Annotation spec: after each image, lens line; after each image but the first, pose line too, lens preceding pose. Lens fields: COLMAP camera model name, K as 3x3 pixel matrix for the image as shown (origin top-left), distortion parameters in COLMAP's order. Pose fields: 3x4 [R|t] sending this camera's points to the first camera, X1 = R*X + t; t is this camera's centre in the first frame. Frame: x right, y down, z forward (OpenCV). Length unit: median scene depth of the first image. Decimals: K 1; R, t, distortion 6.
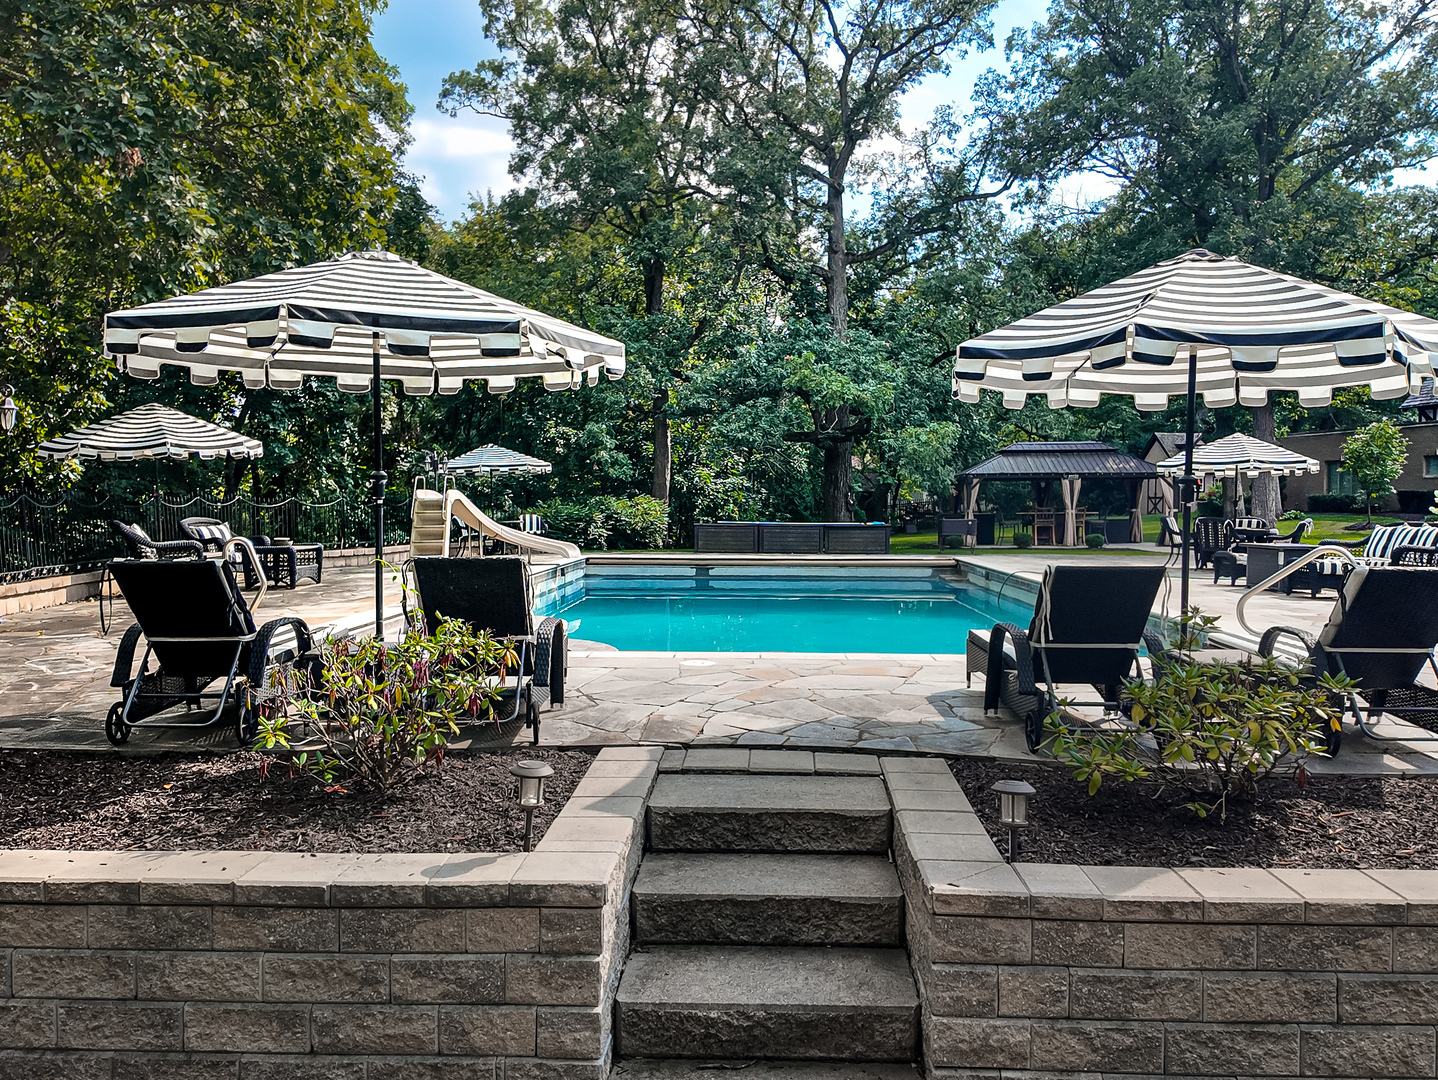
lens RADIAL K [[1131.4, 0, 745.3], [0, 1131.4, 531.8], [0, 0, 1]] dist [0.085968, -0.141055]
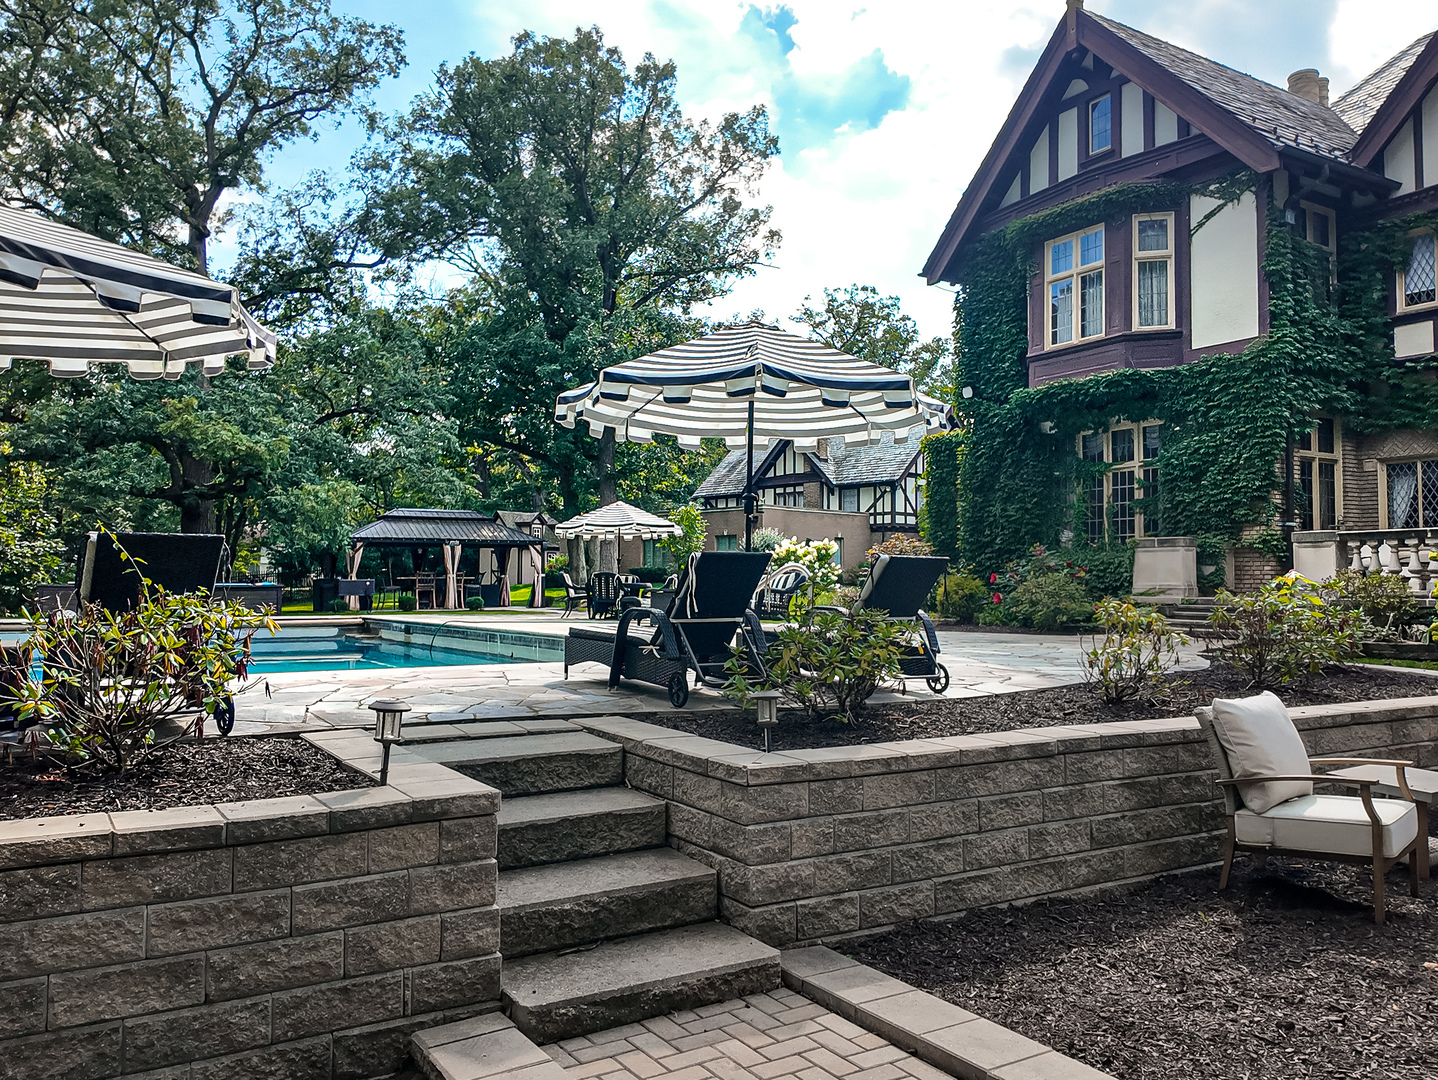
lens RADIAL K [[1131.4, 0, 745.3], [0, 1131.4, 531.8], [0, 0, 1]] dist [0.085968, -0.141055]
pose [[0.822056, 0.028038, 0.568716, -0.291220], [0.016192, 0.997232, -0.072570, 0.073392], [-0.569177, 0.068865, 0.819326, -0.030332]]
